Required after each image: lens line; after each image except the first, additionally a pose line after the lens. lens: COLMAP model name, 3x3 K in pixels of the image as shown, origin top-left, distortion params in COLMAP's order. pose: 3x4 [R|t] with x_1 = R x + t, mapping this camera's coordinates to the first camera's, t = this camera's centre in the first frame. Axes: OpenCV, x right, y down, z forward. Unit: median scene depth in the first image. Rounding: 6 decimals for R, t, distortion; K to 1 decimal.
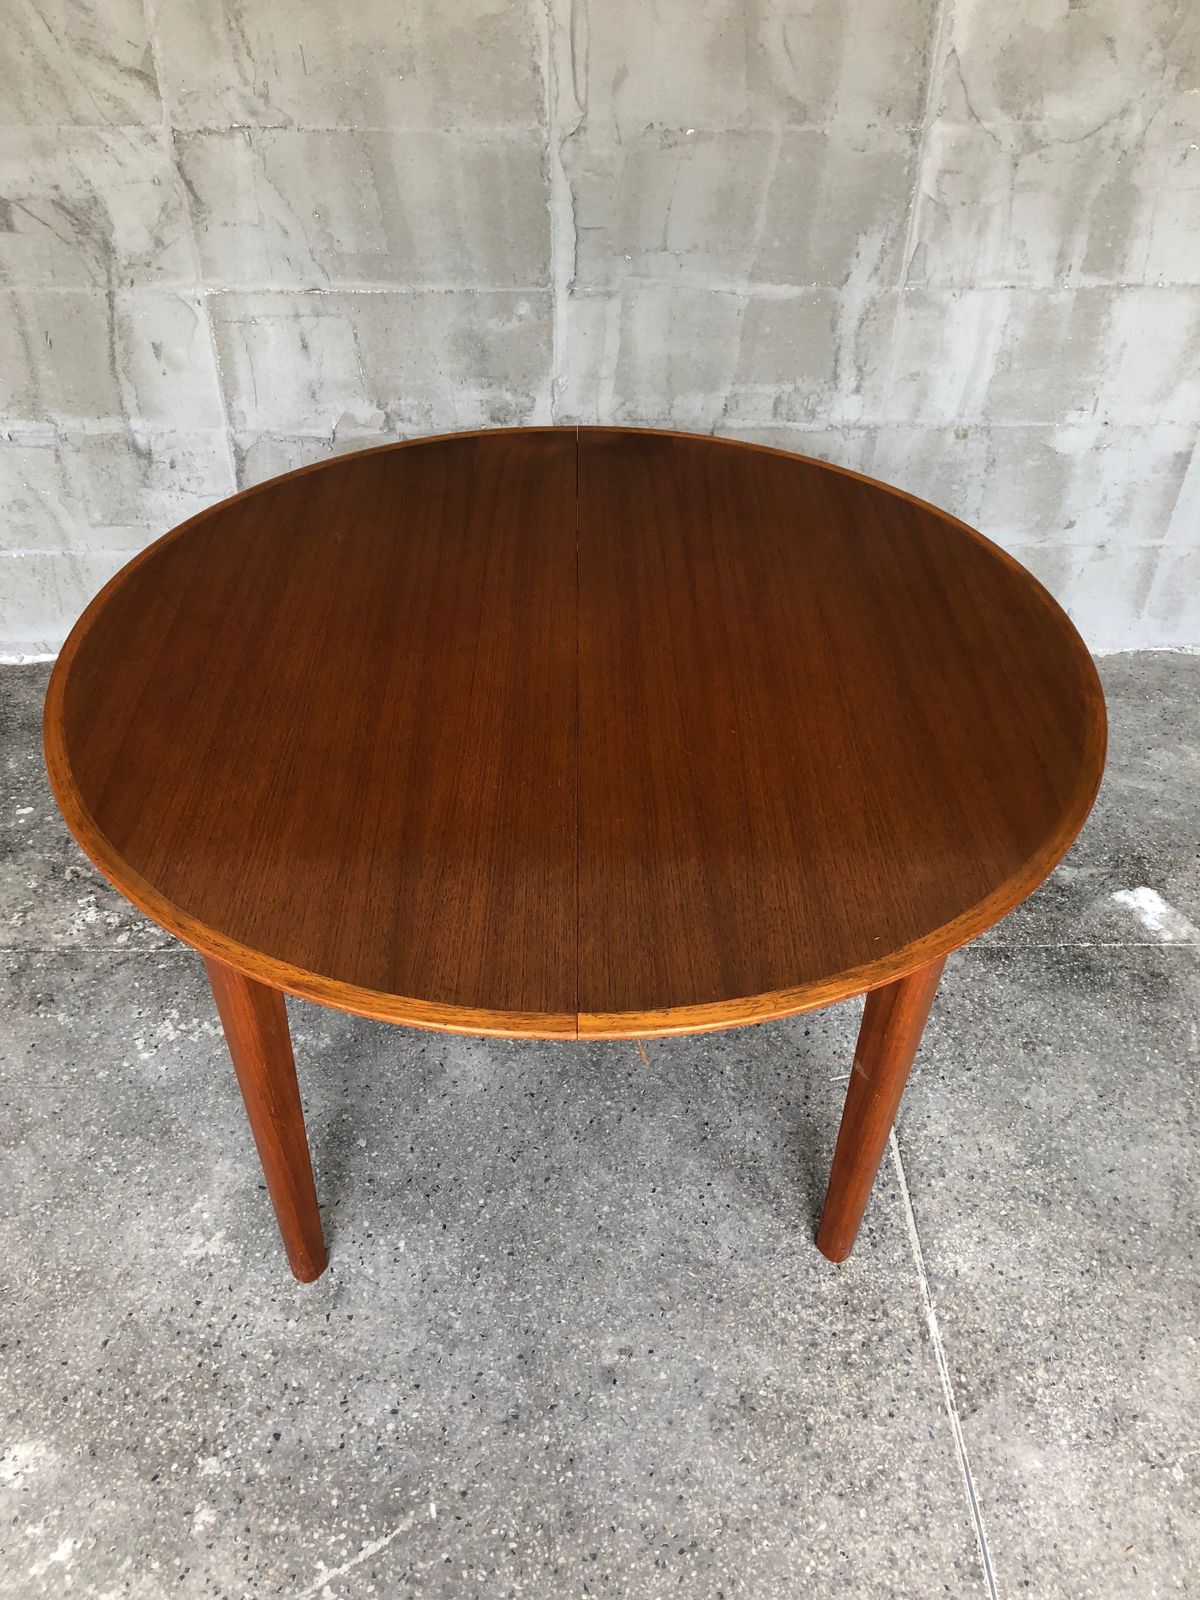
lens RADIAL K [[1327.4, 0, 590.6], [0, 1327.4, 779.5], [0, 0, 1]] dist [-0.011164, 0.056648]
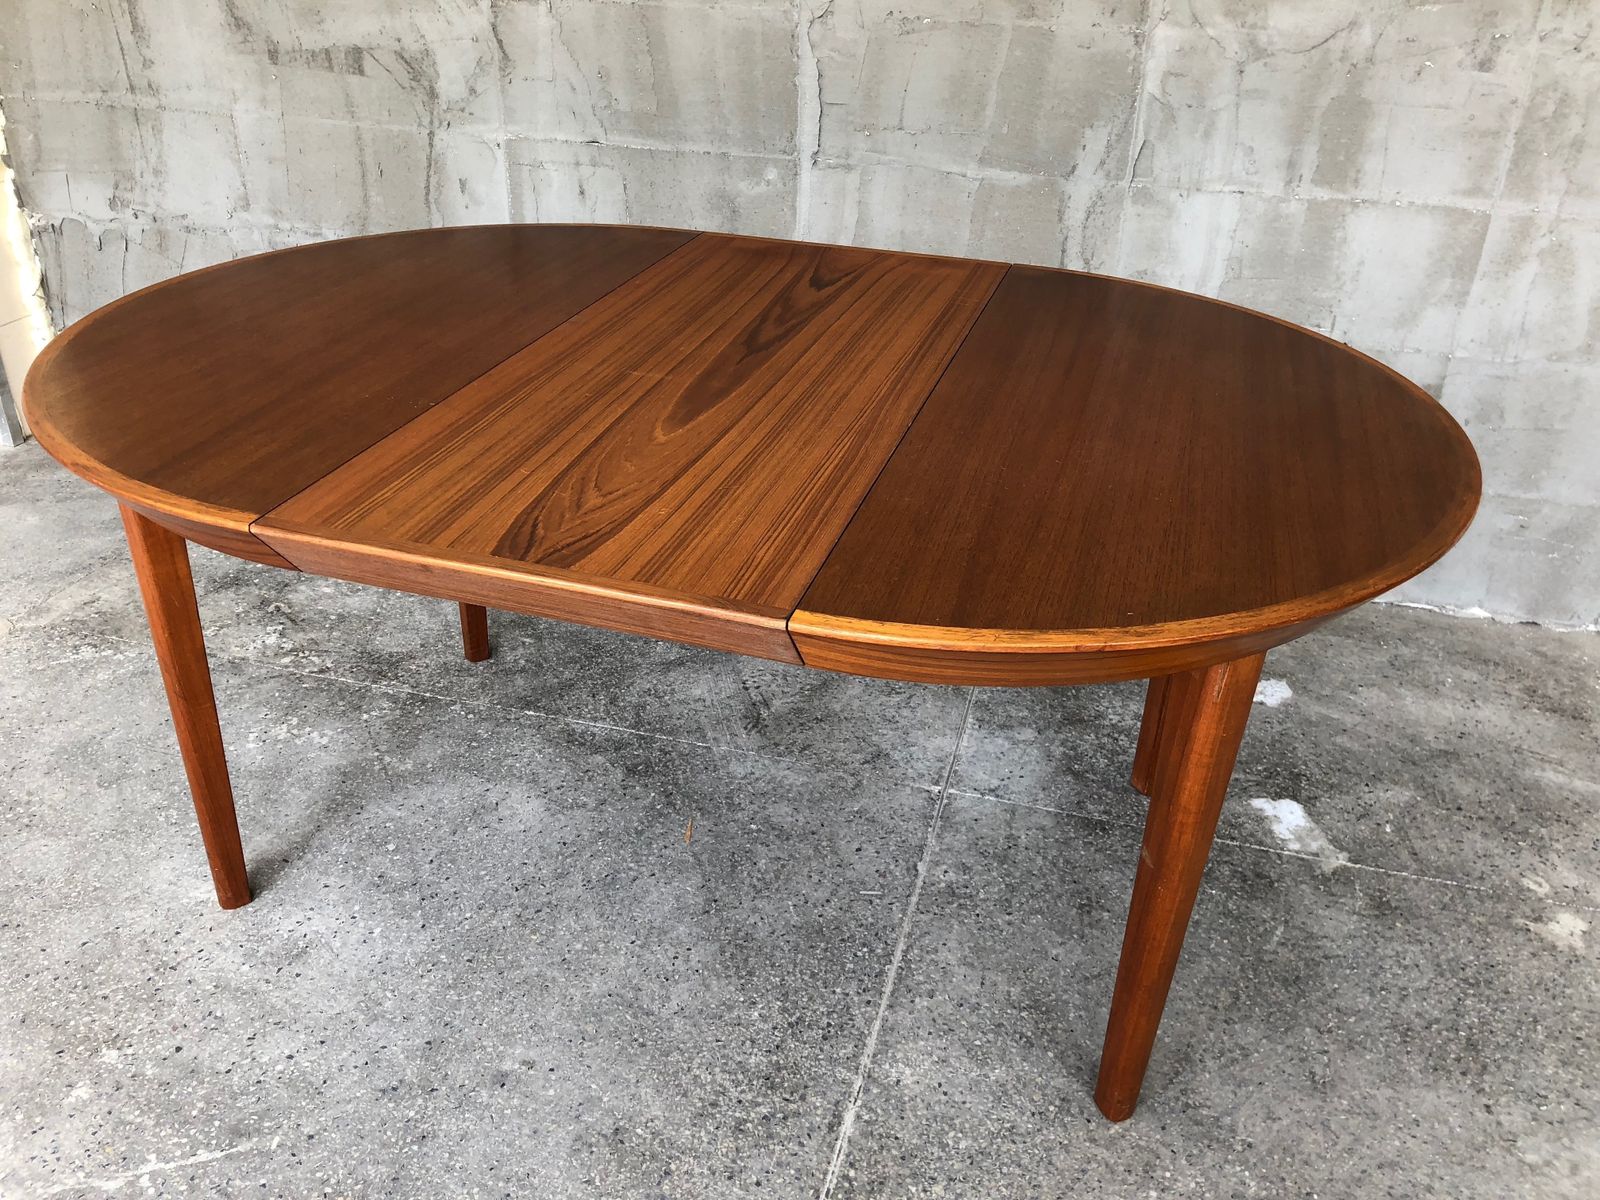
lens RADIAL K [[1329.1, 0, 793.3], [0, 1329.1, 590.5], [0, 0, 1]] dist [0.008084, 0.011962]
pose [[0.961030, 0.148730, -0.233024, 0.301911], [-0.188628, 0.969018, -0.159445, 0.164064], [0.202090, 0.197186, 0.959311, 0.022935]]
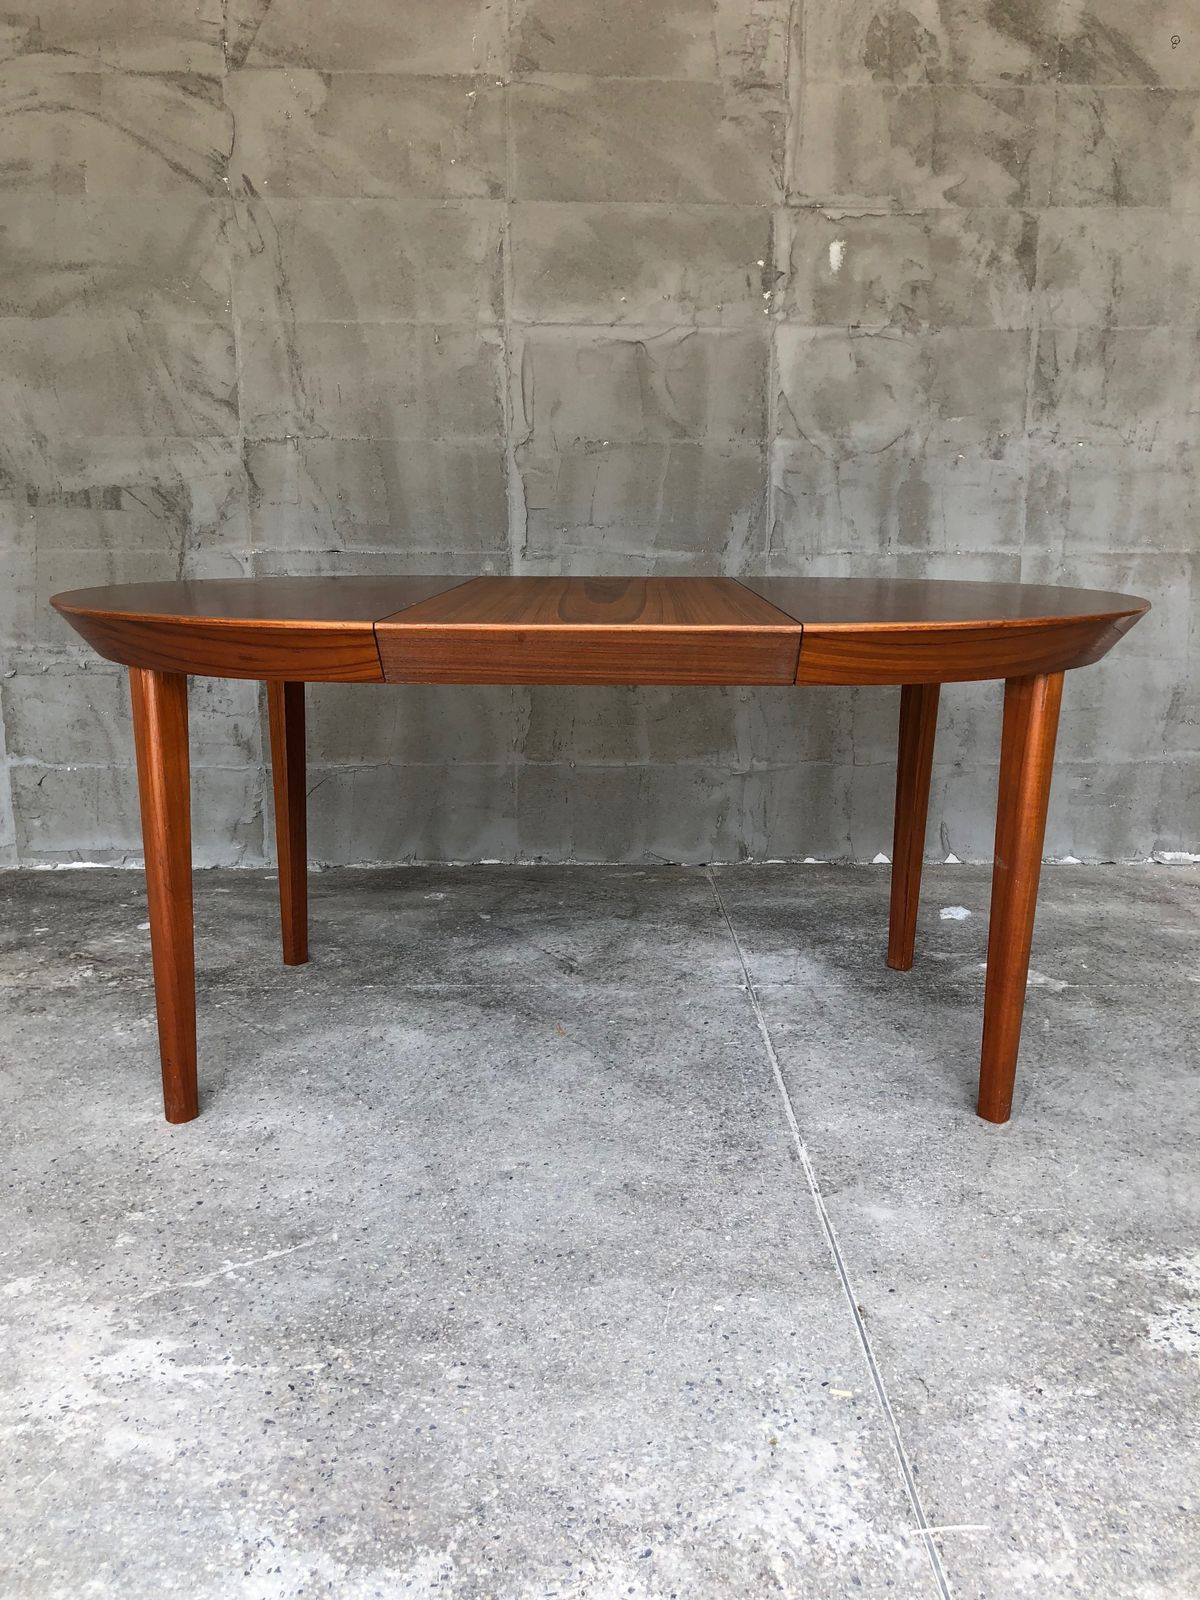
lens RADIAL K [[1329.1, 0, 608.7], [0, 1329.1, 770.9], [0, 0, 1]] dist [0.008084, 0.011962]
pose [[0.999984, -0.004557, 0.003459, 0.073587], [0.005647, 0.883166, -0.469026, 0.511003], [-0.000917, 0.469038, 0.883178, -0.103085]]
